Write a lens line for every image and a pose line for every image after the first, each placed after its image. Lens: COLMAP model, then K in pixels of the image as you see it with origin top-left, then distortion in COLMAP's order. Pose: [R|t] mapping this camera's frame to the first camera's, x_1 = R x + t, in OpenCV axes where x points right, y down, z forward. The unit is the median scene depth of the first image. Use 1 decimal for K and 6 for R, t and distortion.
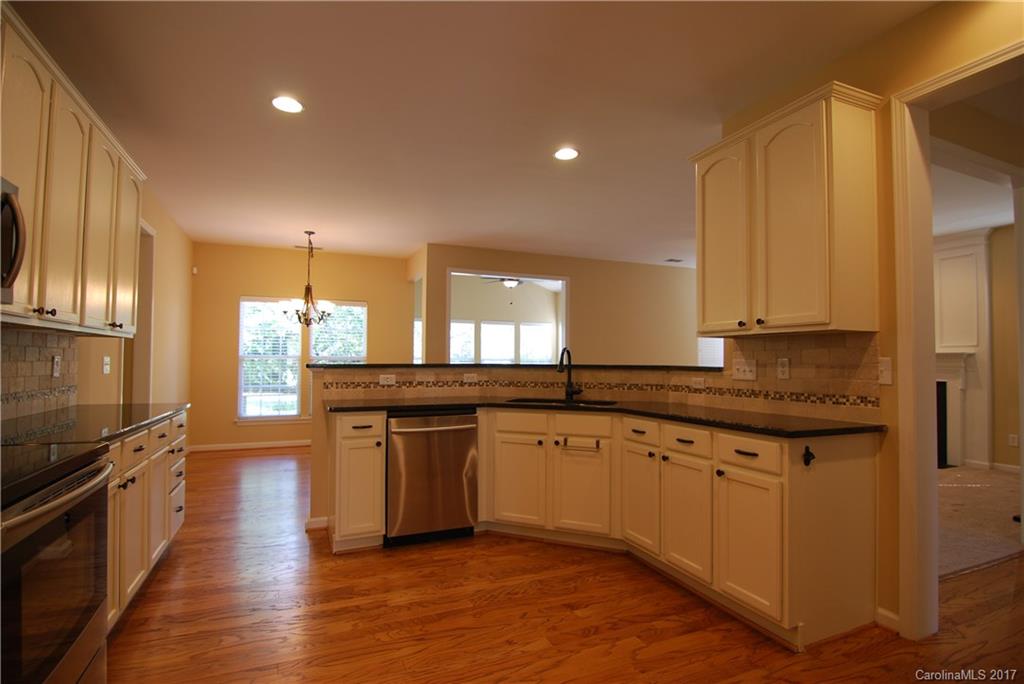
lens RADIAL K [[499.6, 0, 505.3], [0, 499.6, 346.4], [0, 0, 1]] dist [-0.002682, -0.000442]
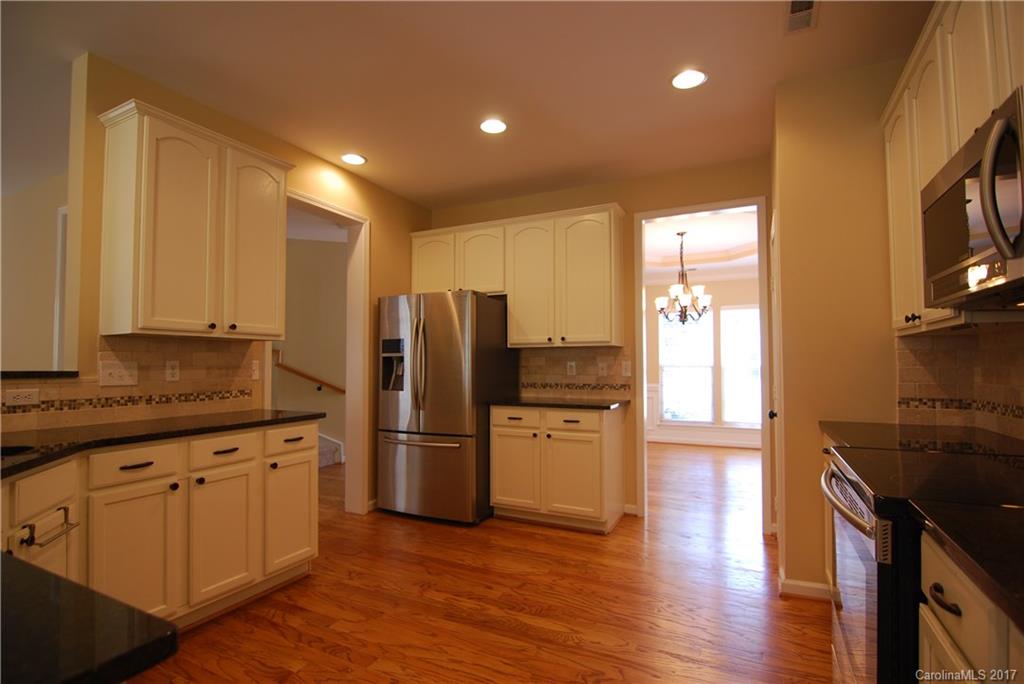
lens RADIAL K [[499.6, 0, 505.3], [0, 499.6, 346.4], [0, 0, 1]] dist [-0.002682, -0.000442]
pose [[-0.641801, 0.021502, 0.766570, -0.662962], [-0.026371, 0.998397, -0.050083, 0.029602], [-0.766418, -0.052358, -0.640205, 1.185631]]
